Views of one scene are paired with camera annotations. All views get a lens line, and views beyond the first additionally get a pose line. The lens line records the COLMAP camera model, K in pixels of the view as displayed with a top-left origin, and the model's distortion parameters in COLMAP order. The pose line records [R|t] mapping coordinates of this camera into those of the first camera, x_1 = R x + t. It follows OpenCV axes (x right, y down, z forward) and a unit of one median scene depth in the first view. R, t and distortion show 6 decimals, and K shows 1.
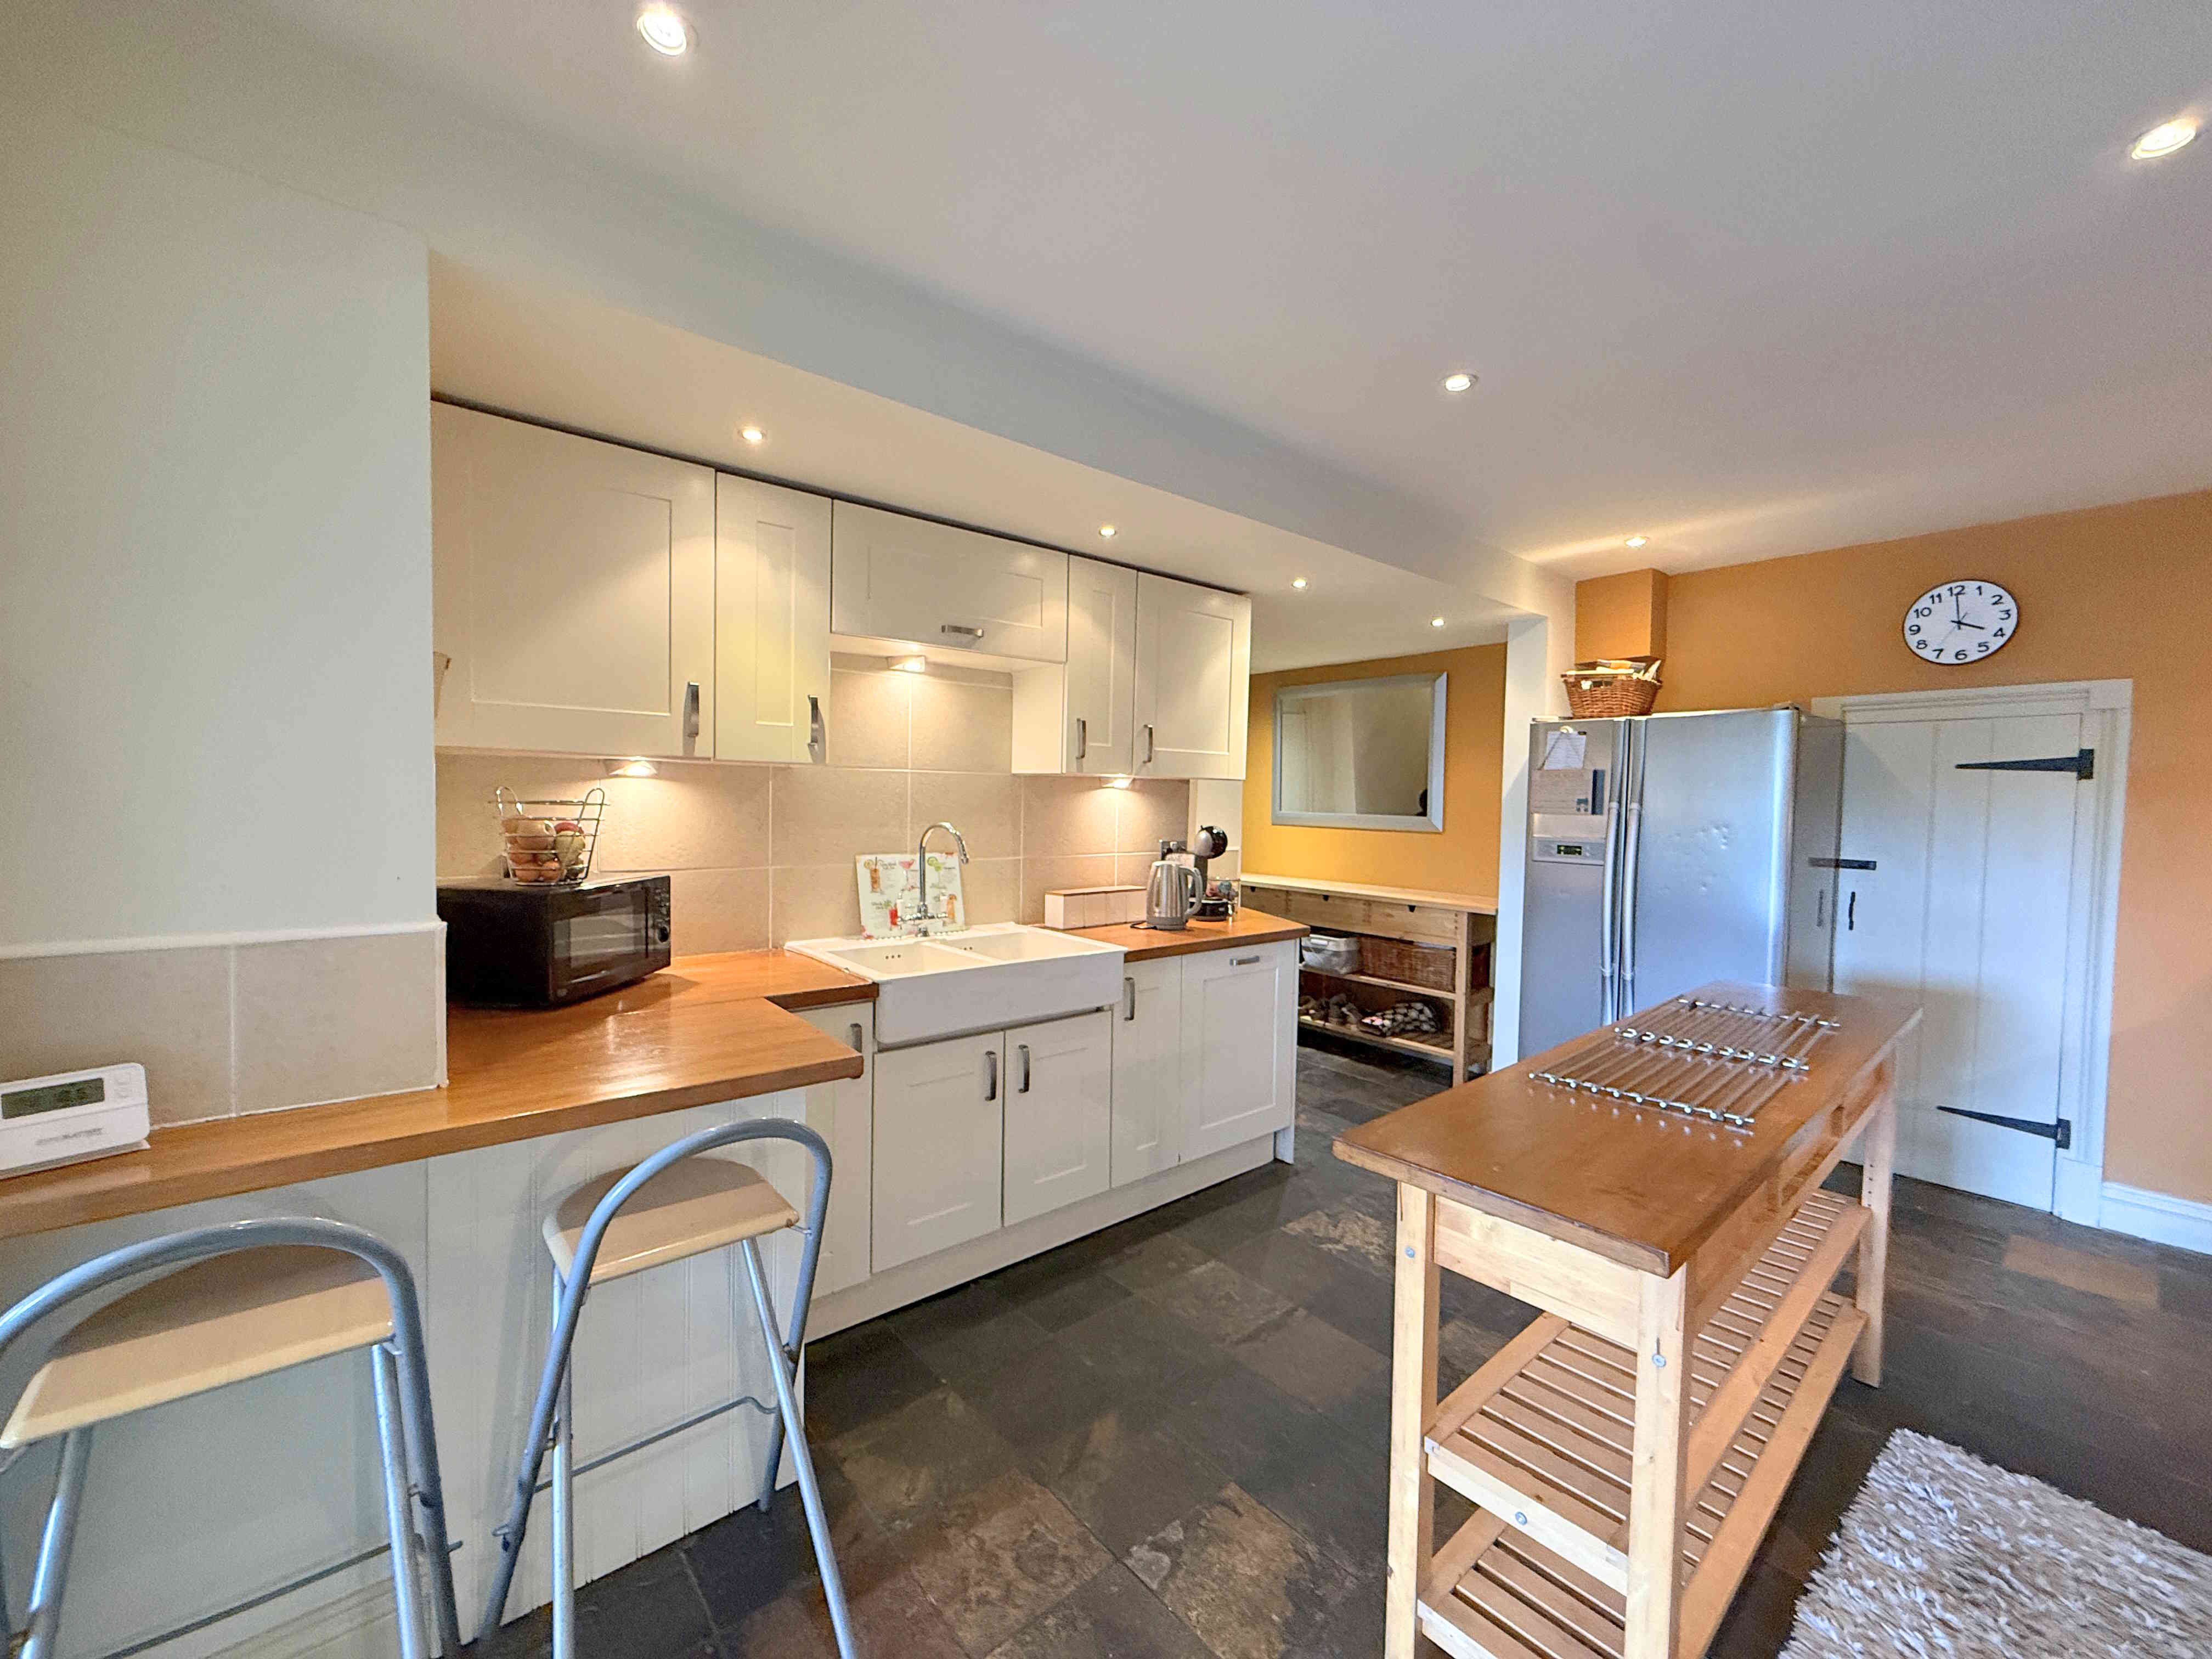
lens RADIAL K [[881.4, 0, 1104.2], [0, 881.4, 835.4], [0, 0, 1]] dist [-0.001029, 0.000759]
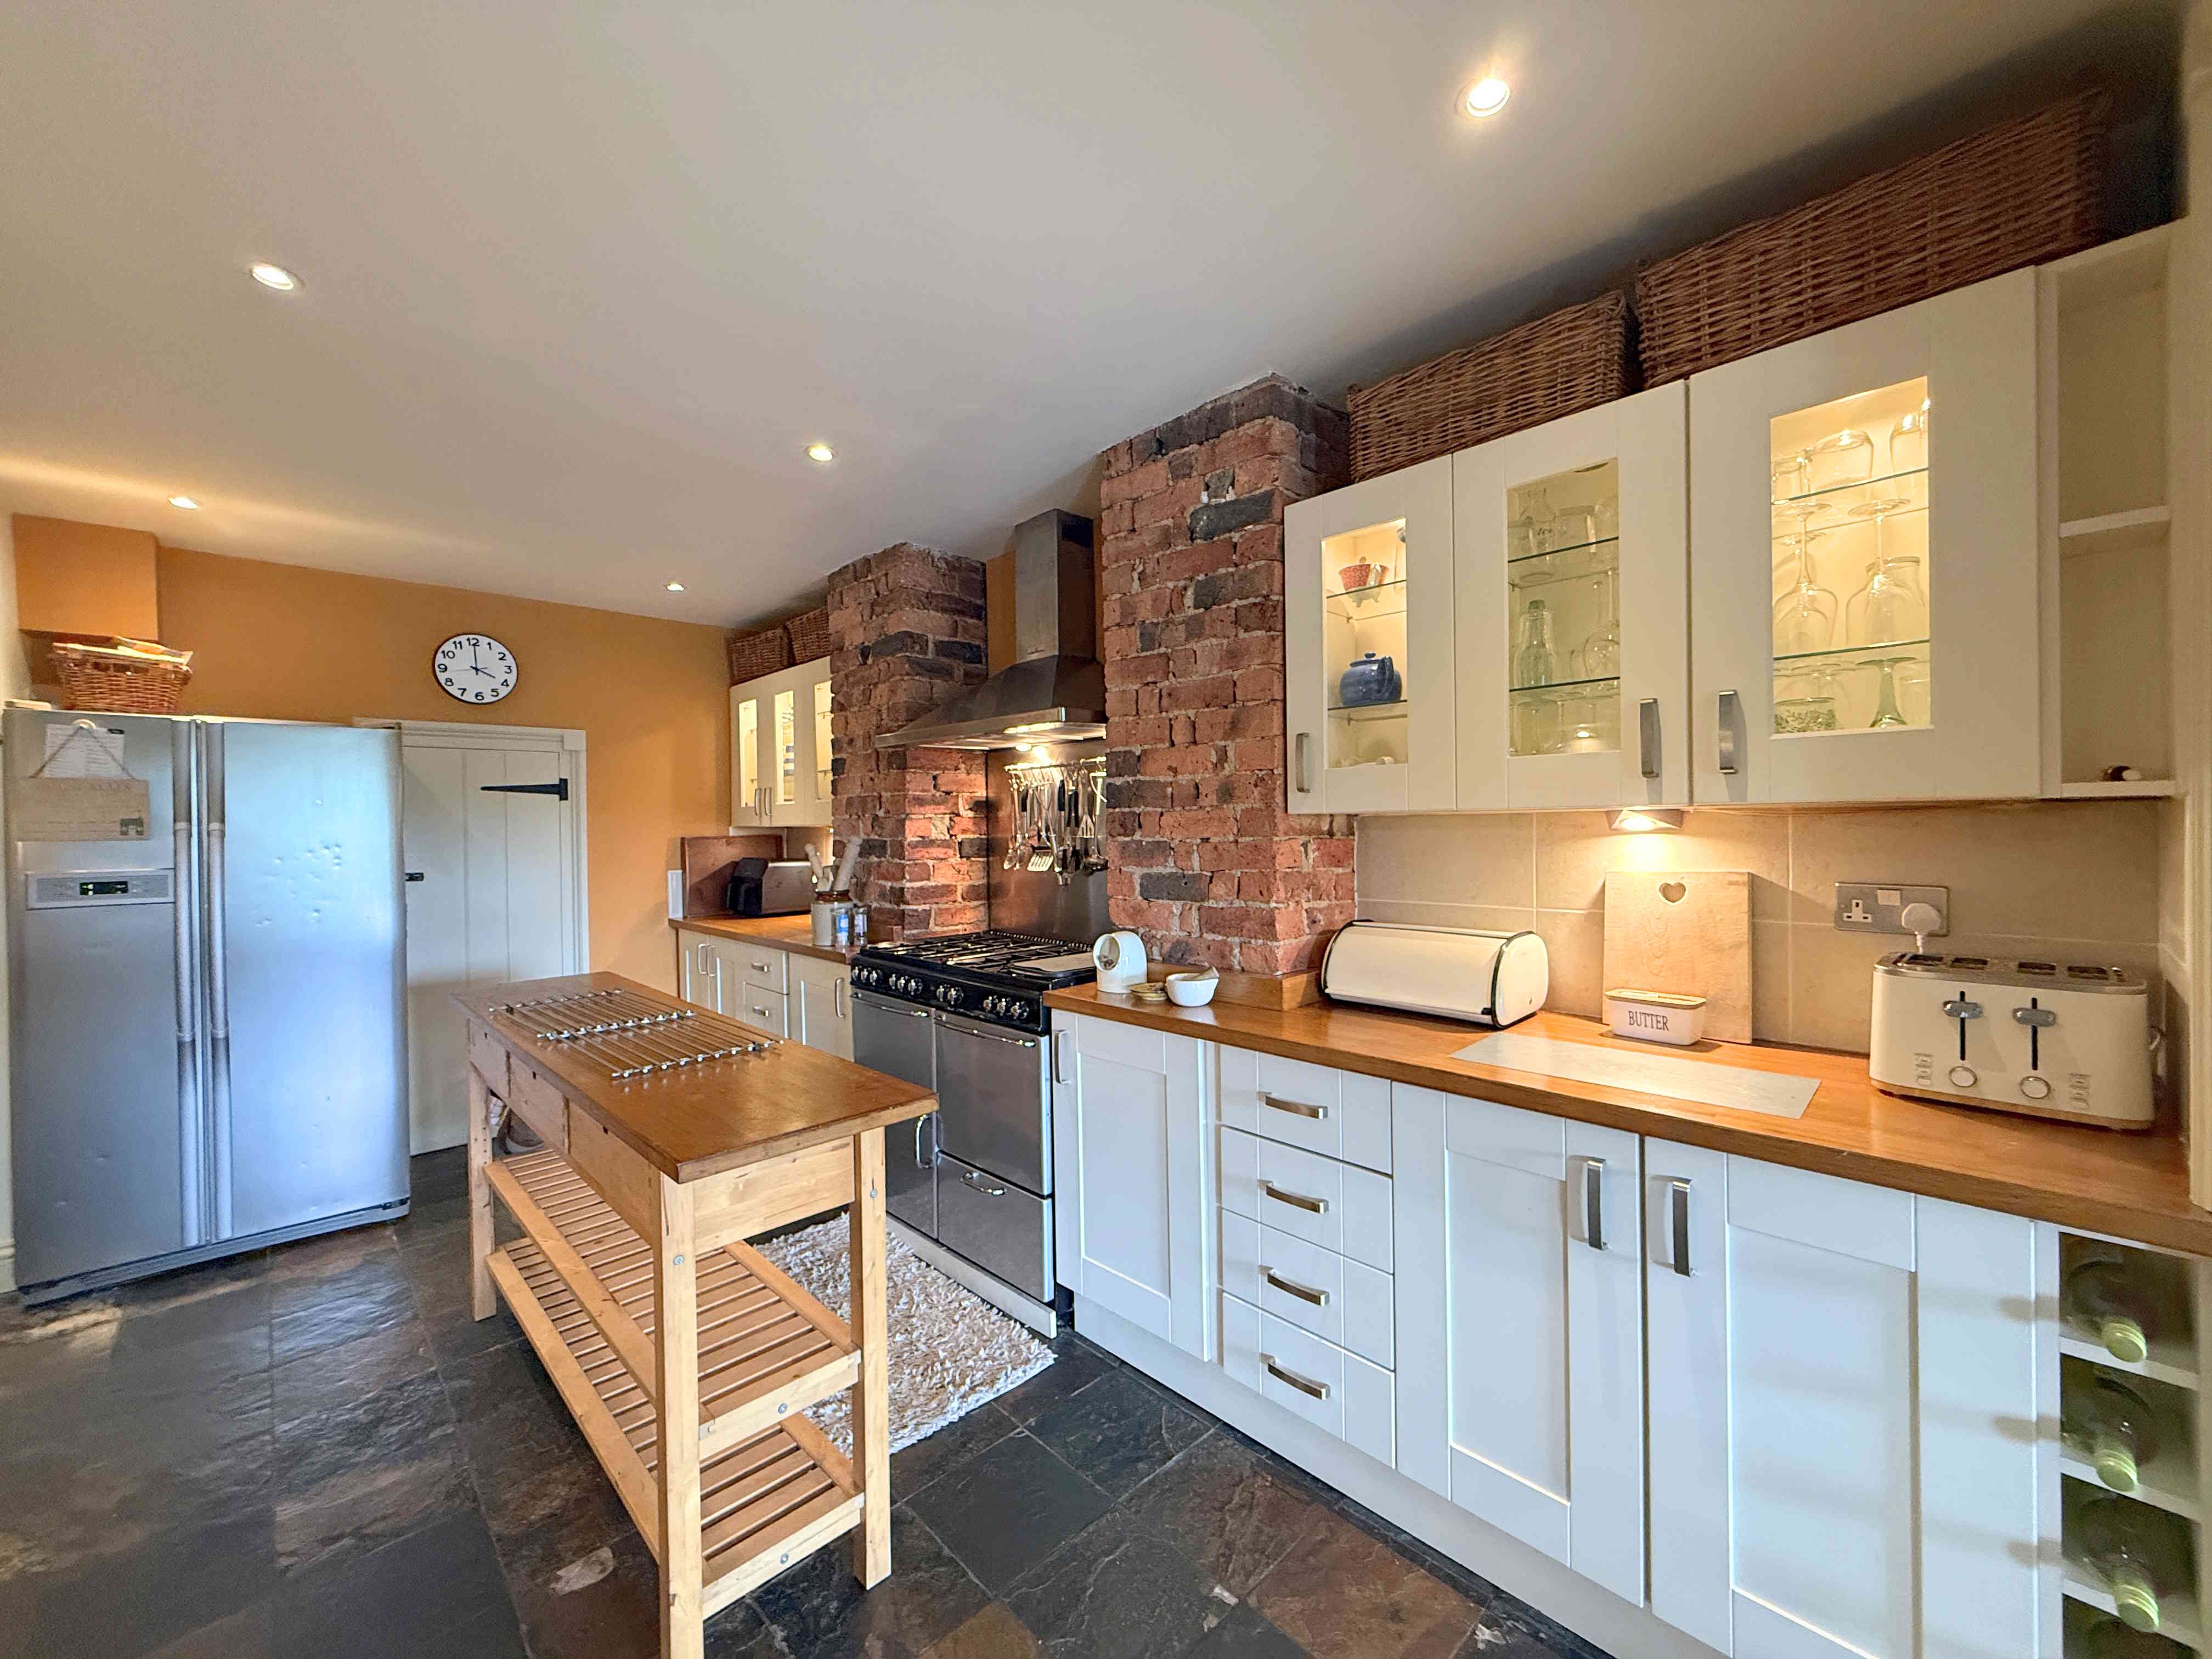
lens RADIAL K [[881.4, 0, 1100.5], [0, 881.4, 830.3], [0, 0, 1]] dist [-0.001029, 0.000759]
pose [[-0.053735, -0.021804, 0.998317, -0.278800], [0.052608, 0.998311, 0.024636, -0.006720], [-0.997168, 0.053843, -0.052497, 0.225402]]
